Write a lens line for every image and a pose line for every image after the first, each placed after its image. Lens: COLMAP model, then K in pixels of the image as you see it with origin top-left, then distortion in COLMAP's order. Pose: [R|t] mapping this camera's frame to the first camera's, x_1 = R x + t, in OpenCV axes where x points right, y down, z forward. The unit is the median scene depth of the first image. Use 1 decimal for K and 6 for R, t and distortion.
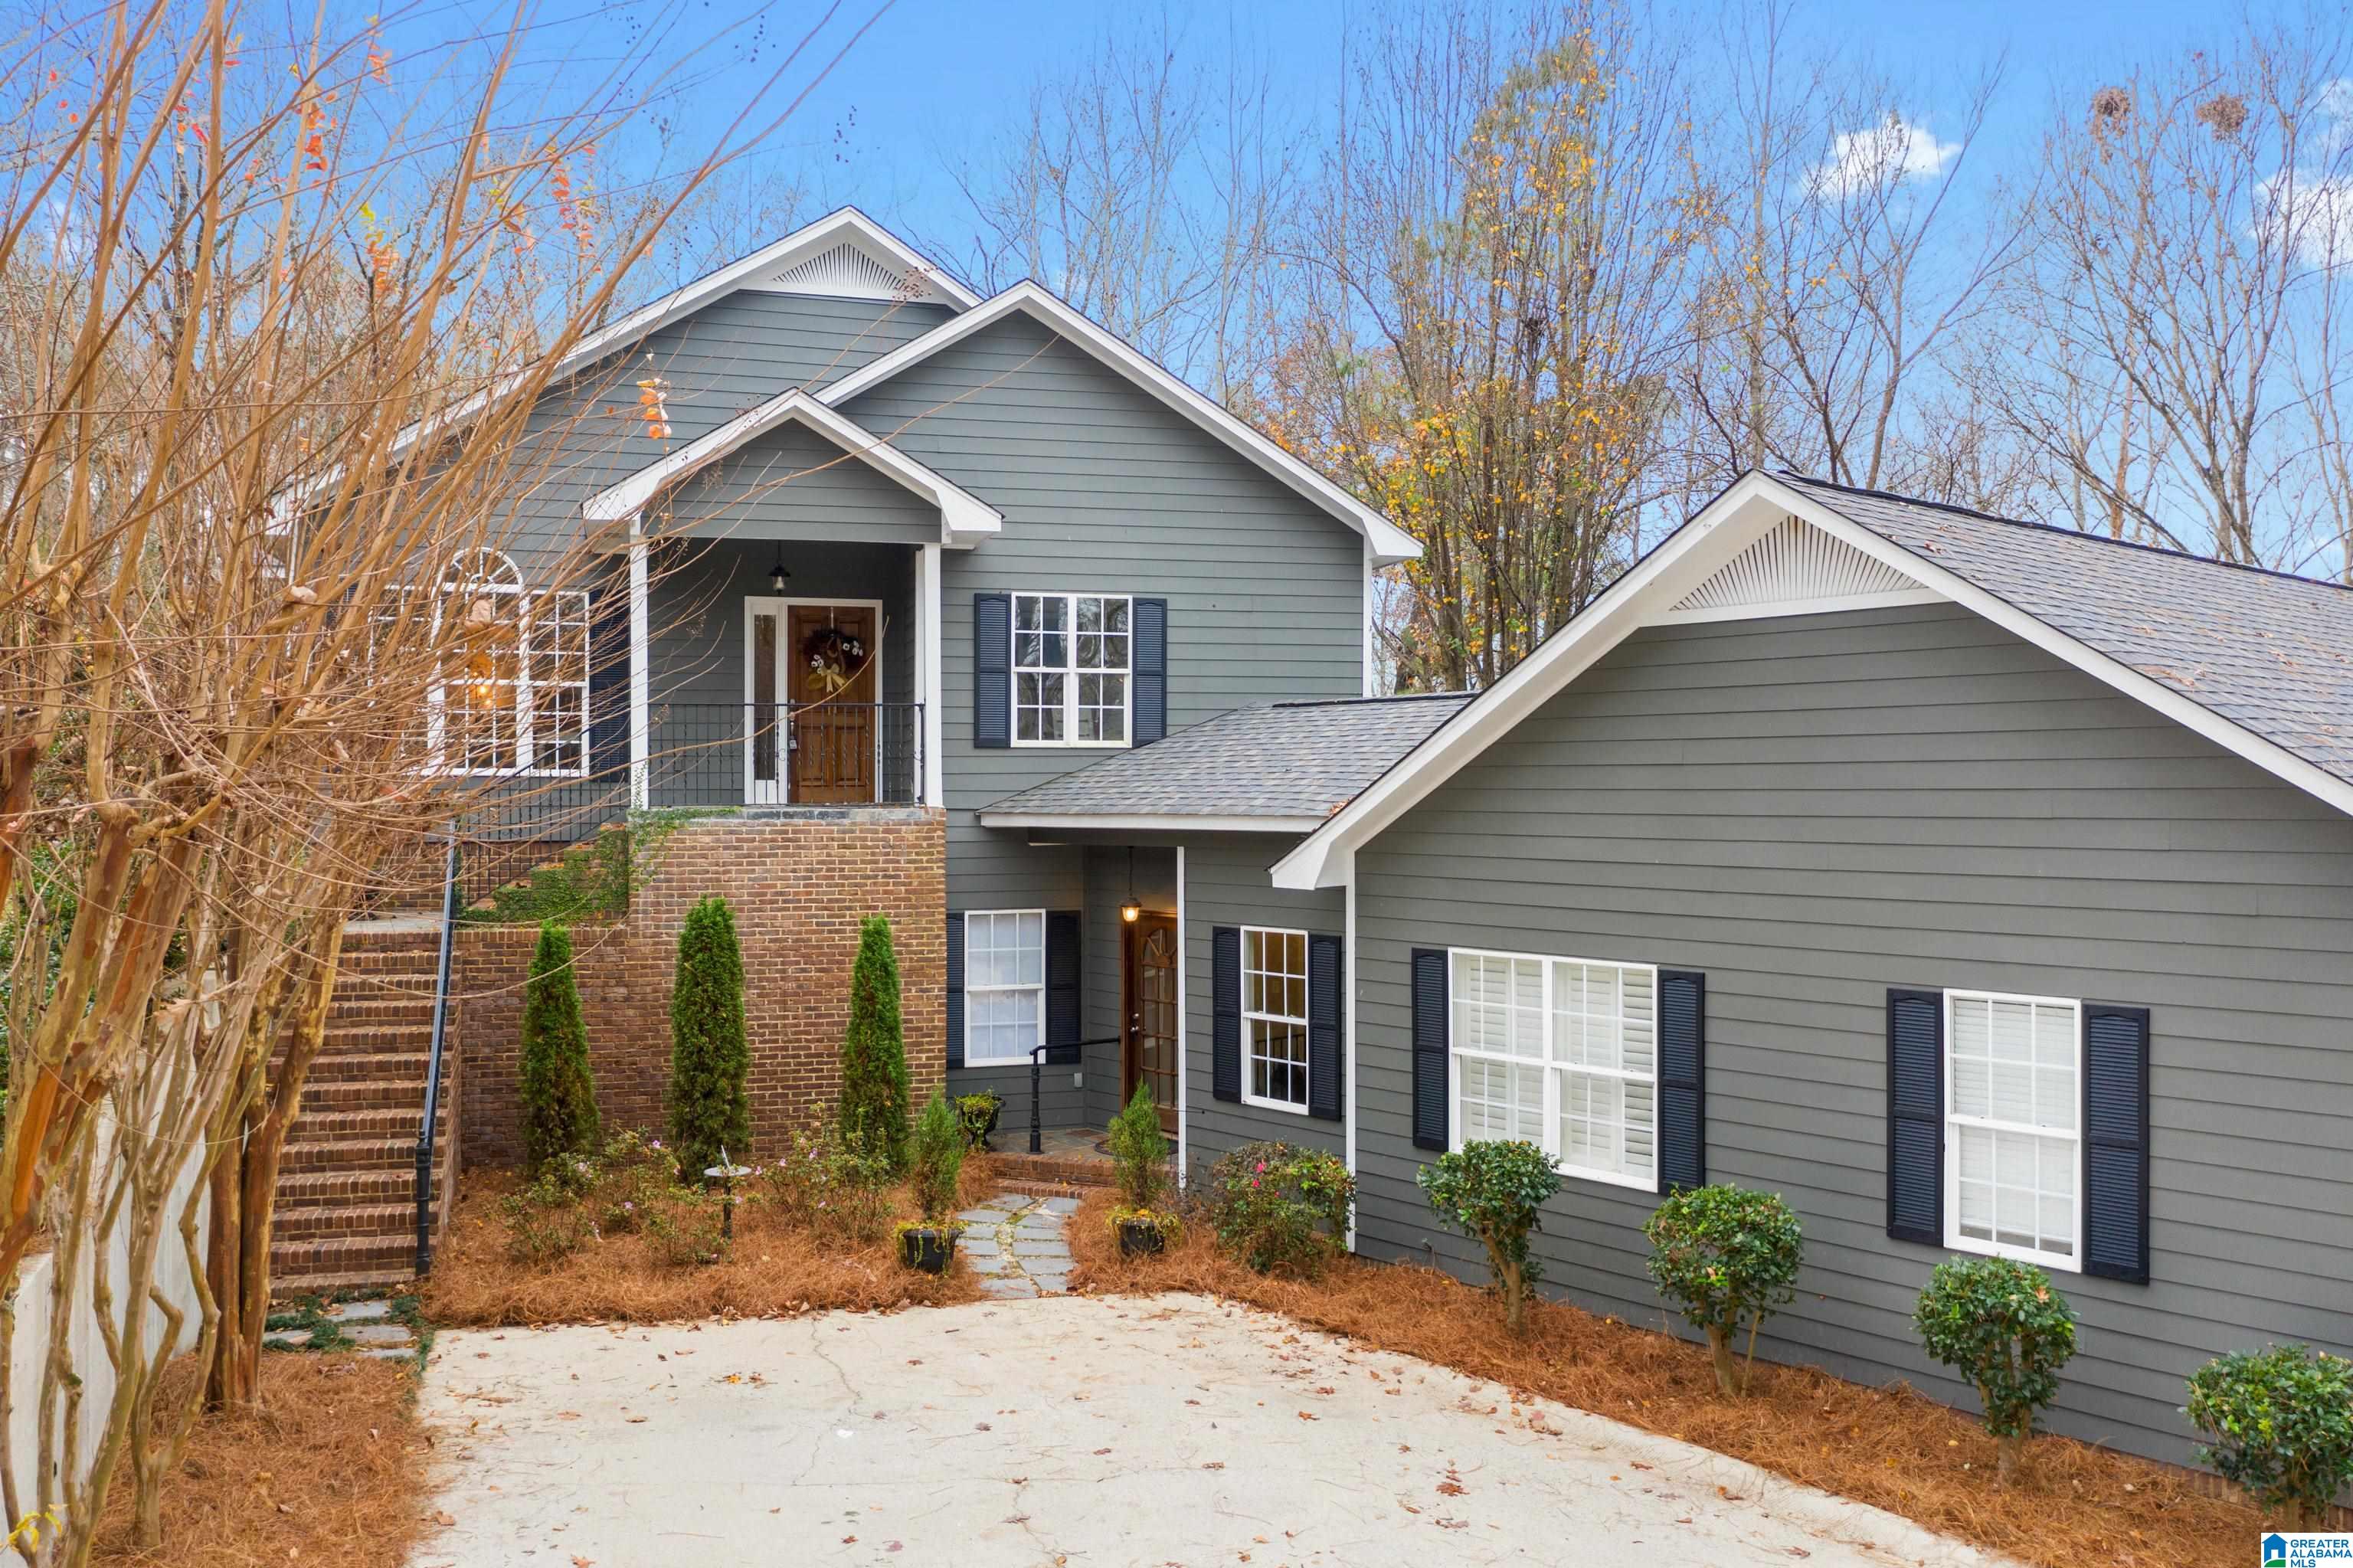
lens RADIAL K [[1867.4, 0, 1176.5], [0, 1867.4, 784.0], [0, 0, 1]] dist [-0.028062, -0.000226]
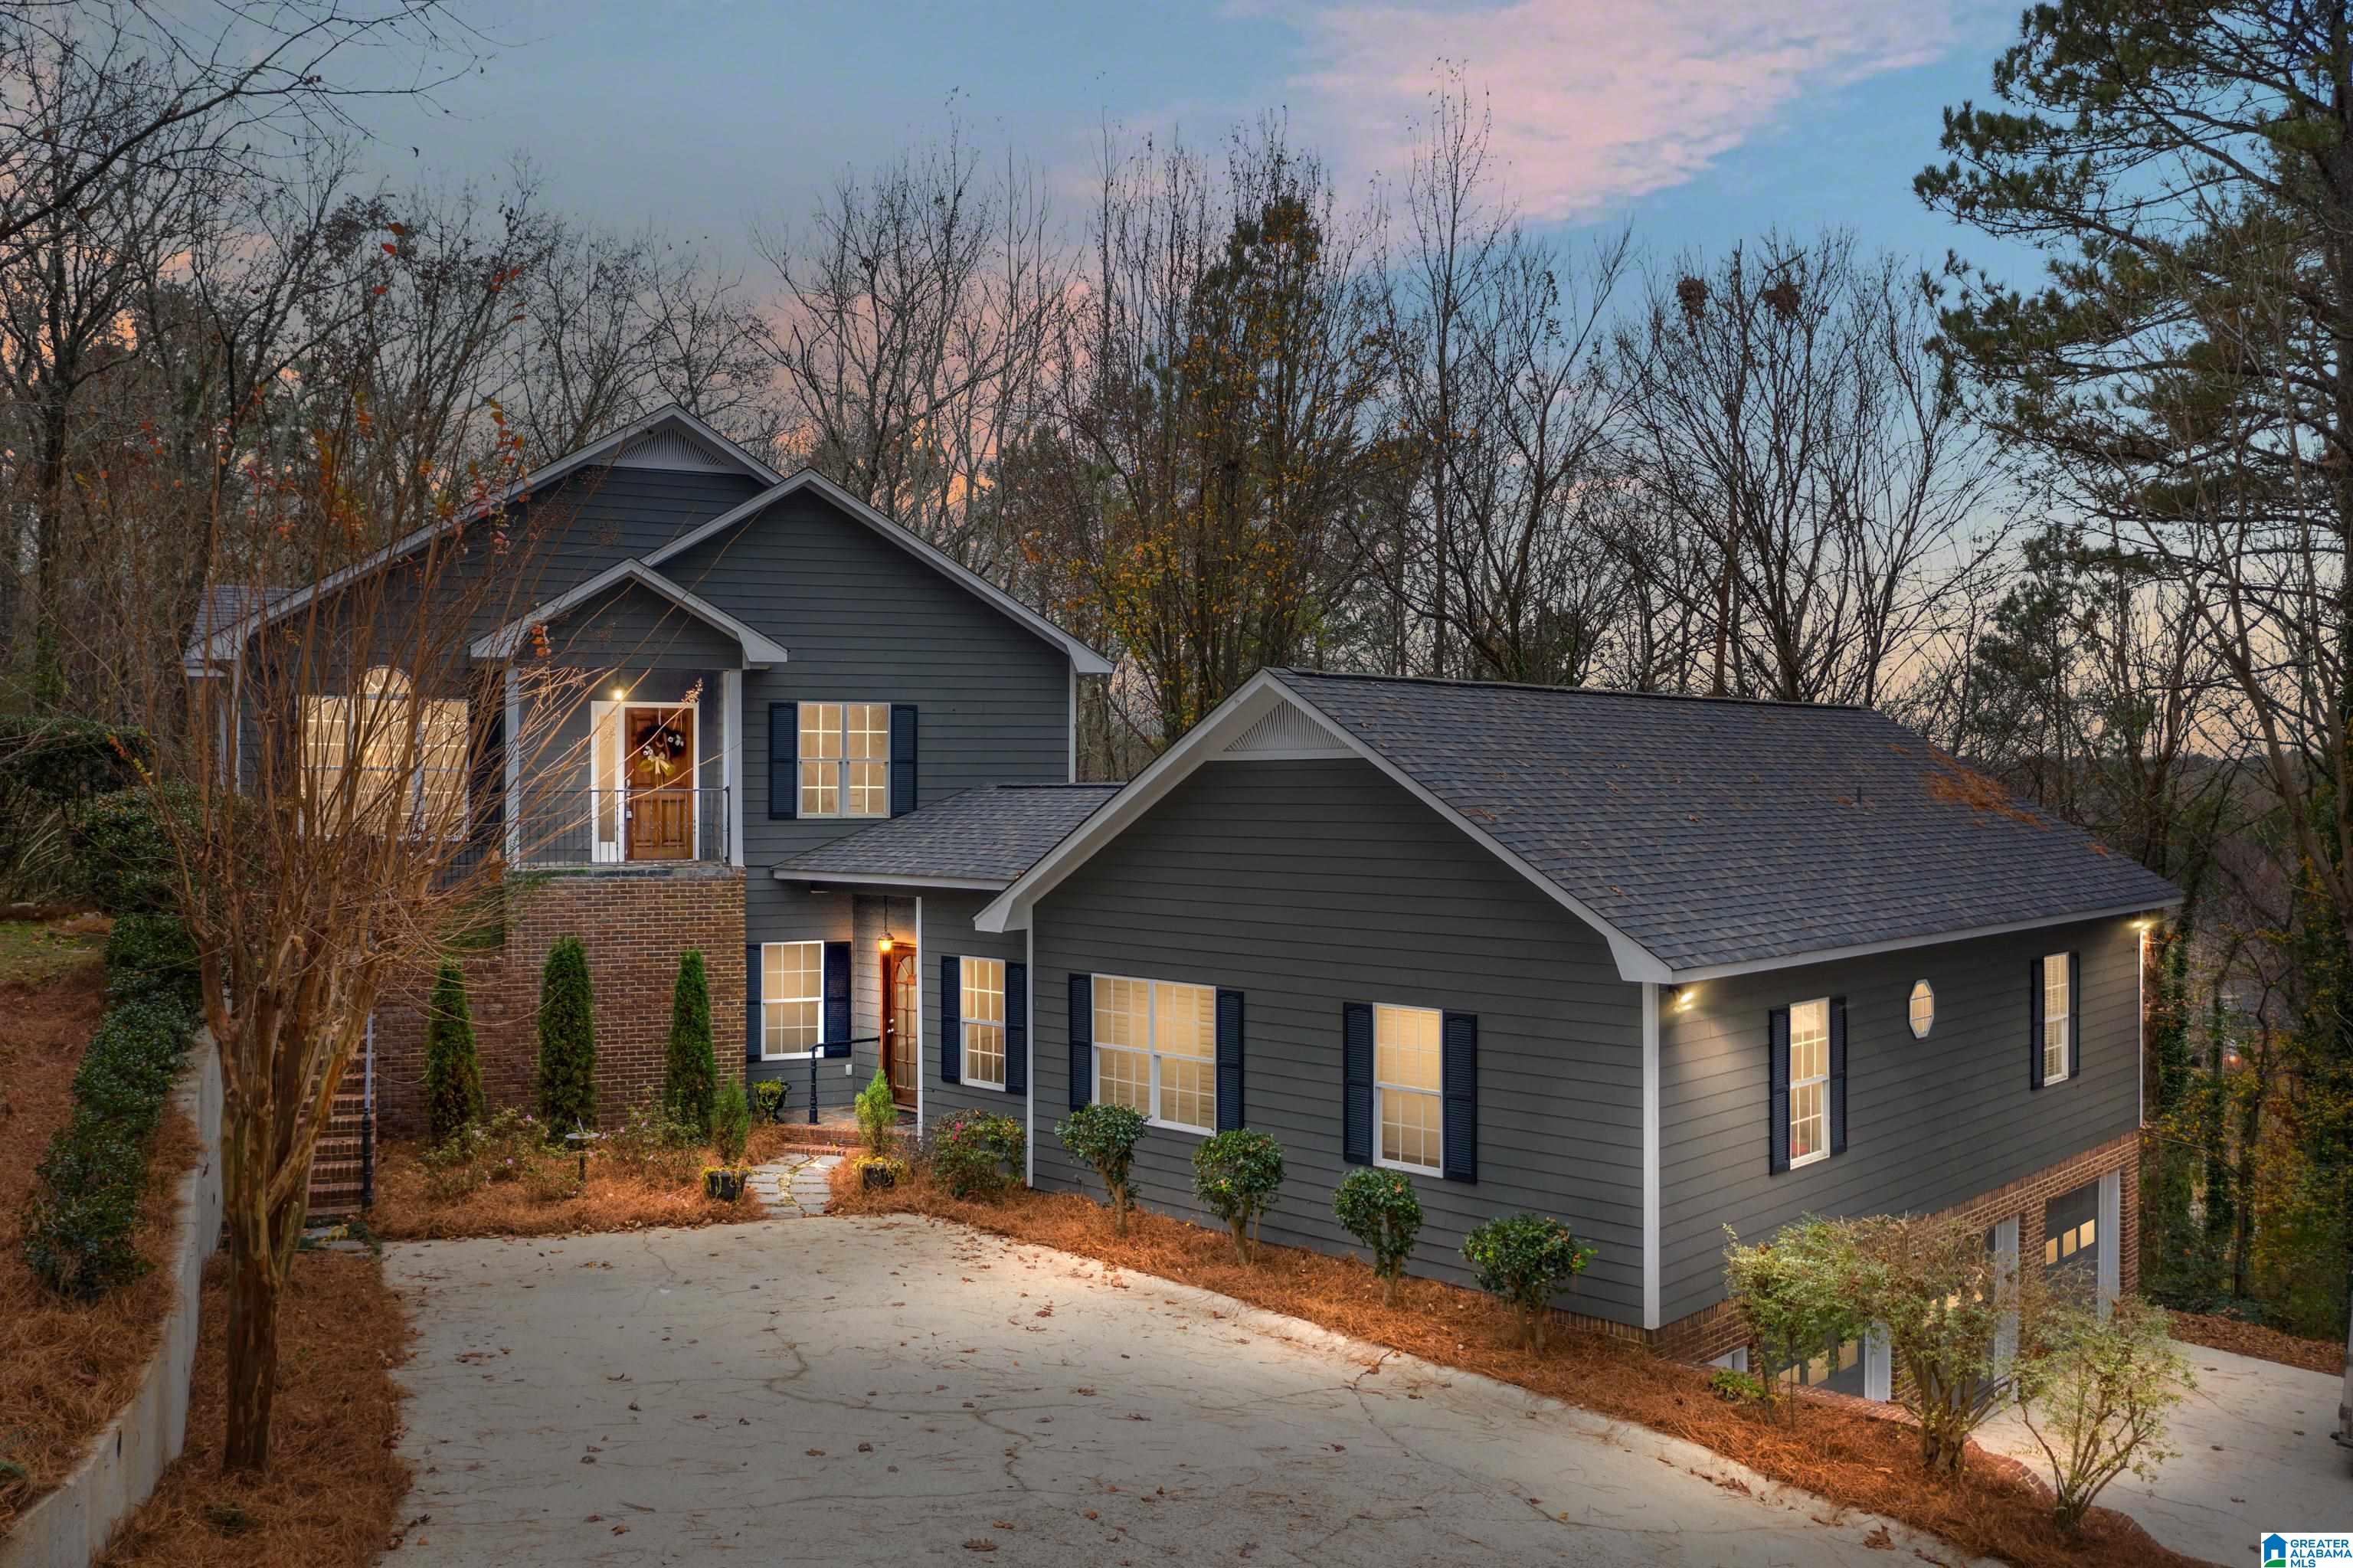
lens RADIAL K [[1861.5, 0, 1176.5], [0, 1861.5, 784.0], [0, 0, 1]] dist [-0.026114, -0.000428]
pose [[0.996296, 0.000957, 0.085990, 0.086239], [-0.001058, 0.999999, 0.001129, -0.060221], [-0.085989, -0.001216, 0.996295, -0.439256]]
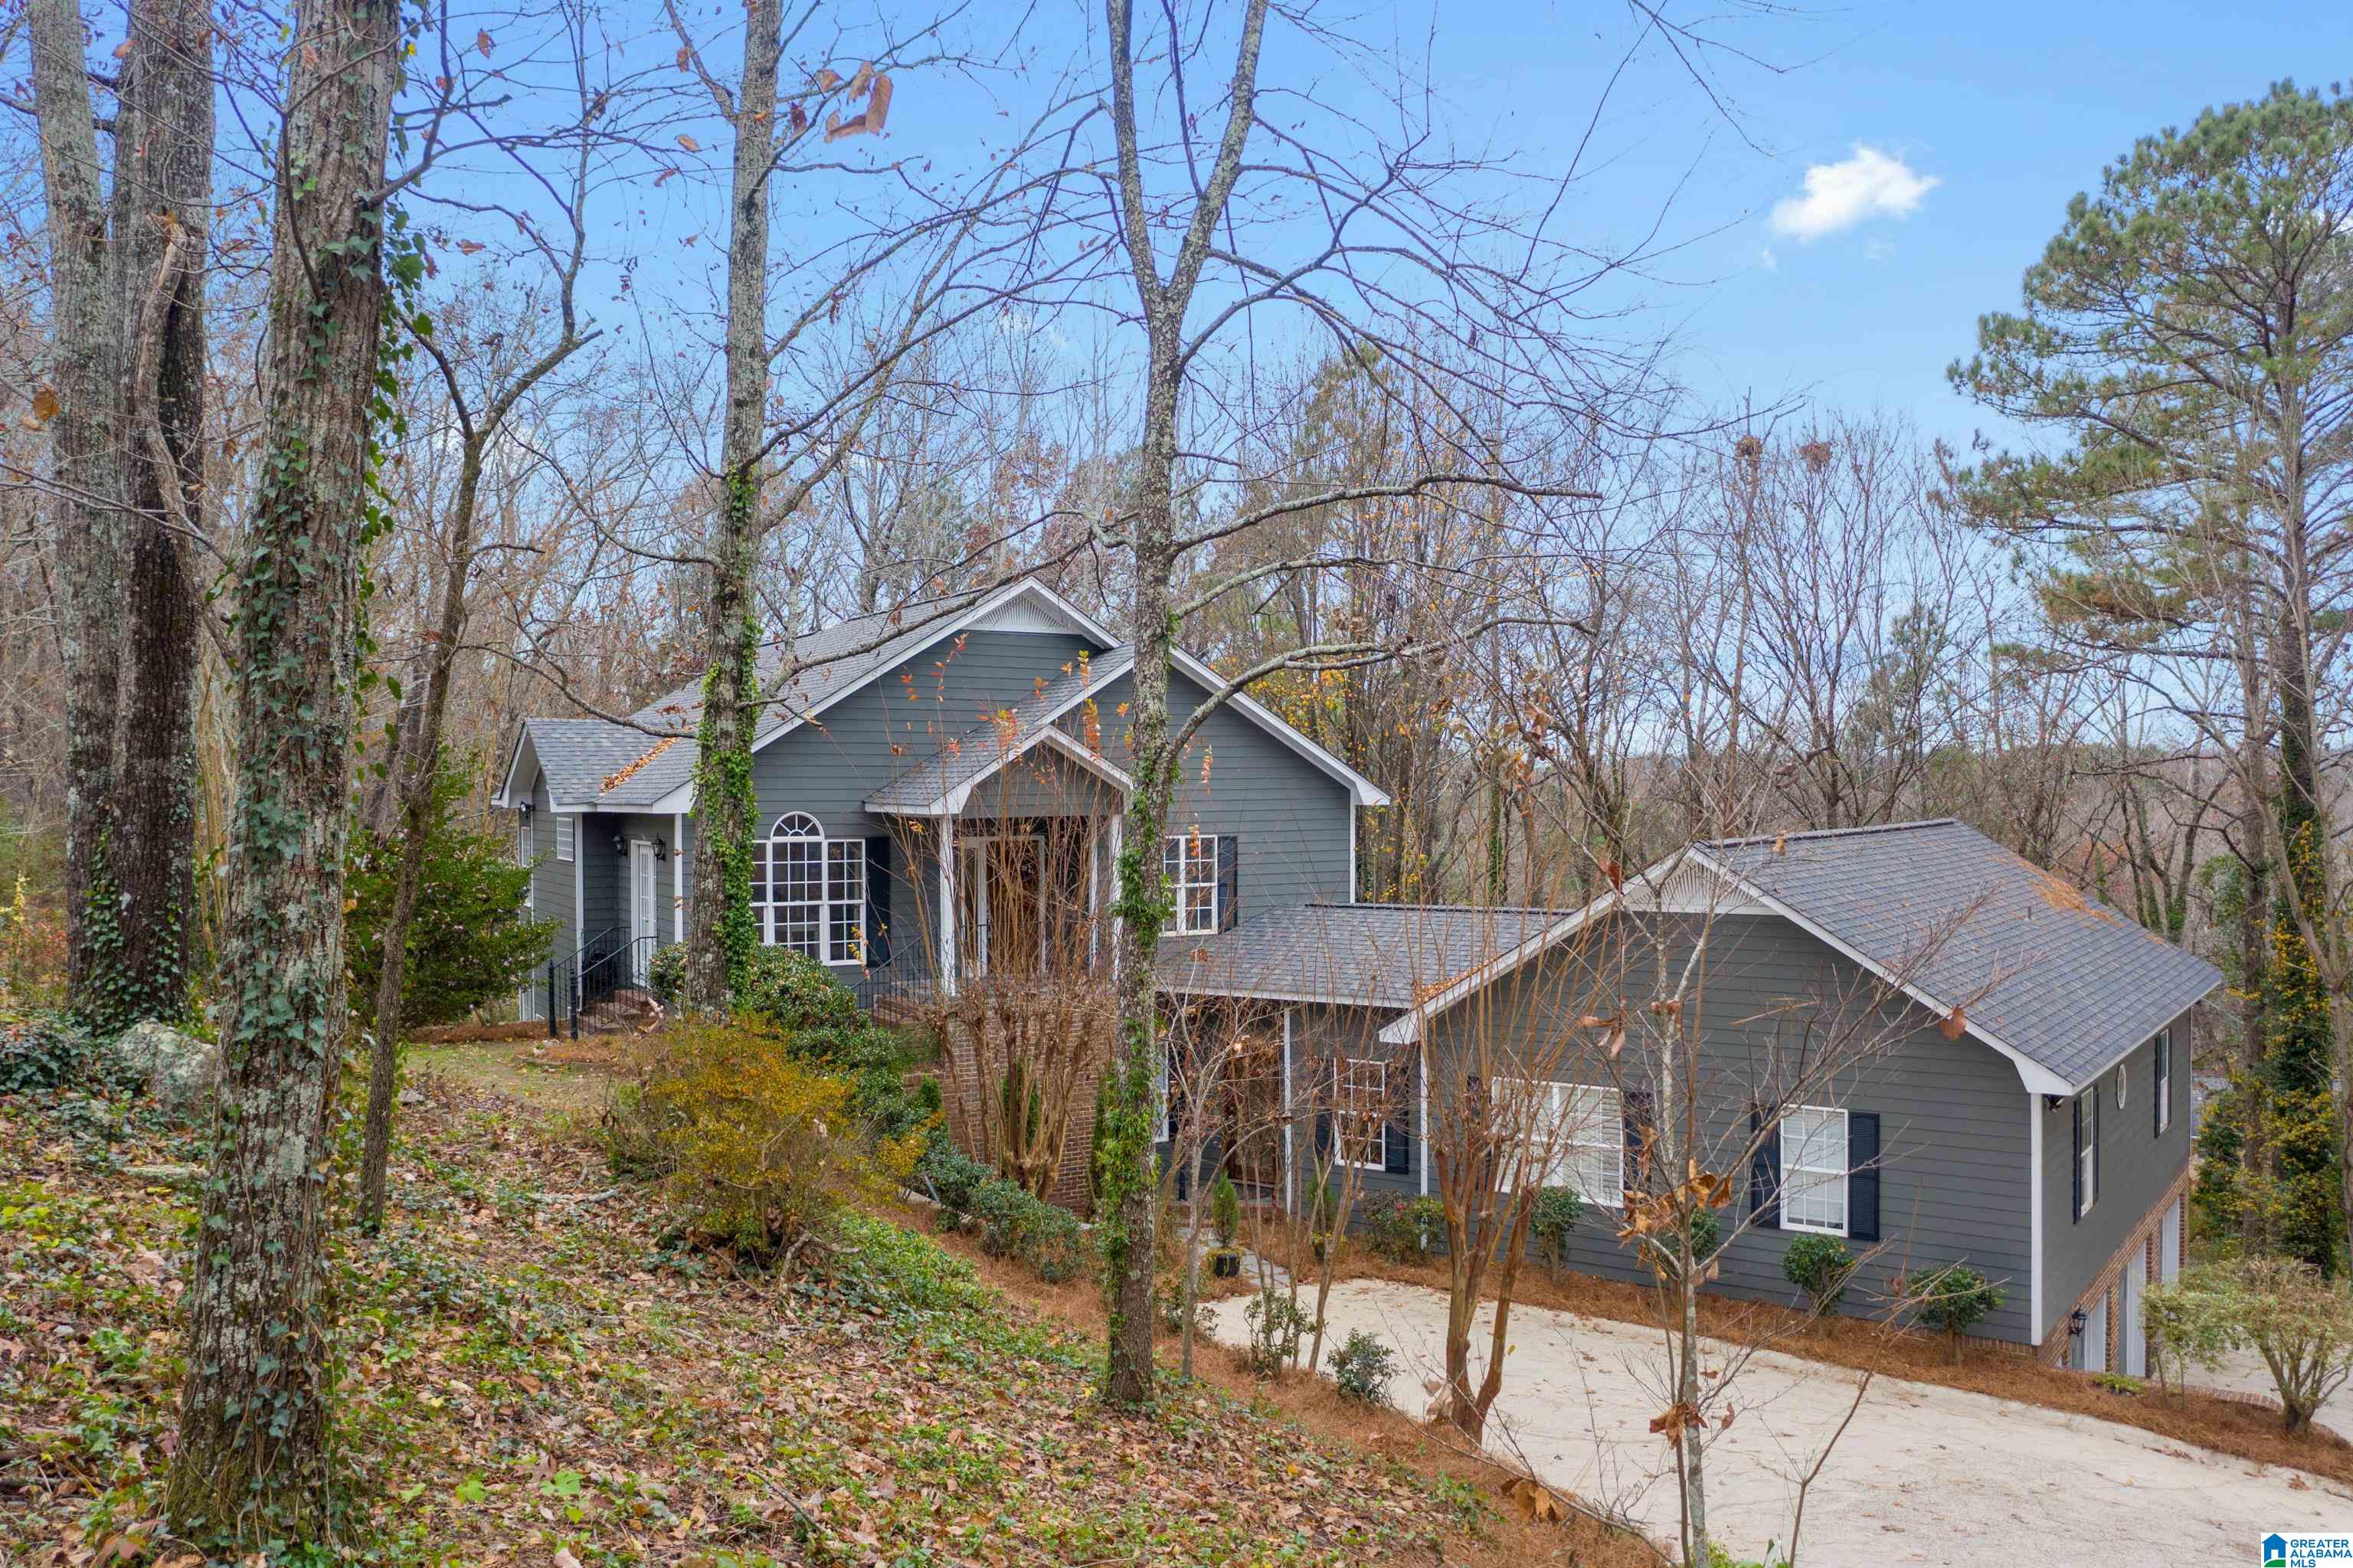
lens RADIAL K [[1867.4, 0, 1176.5], [0, 1867.4, 784.0], [0, 0, 1]] dist [-0.028062, -0.000226]
pose [[0.971686, -0.007038, 0.236173, -0.557881], [0.006333, 0.999973, 0.003745, -0.197680], [-0.236193, -0.002143, 0.971704, -0.654179]]
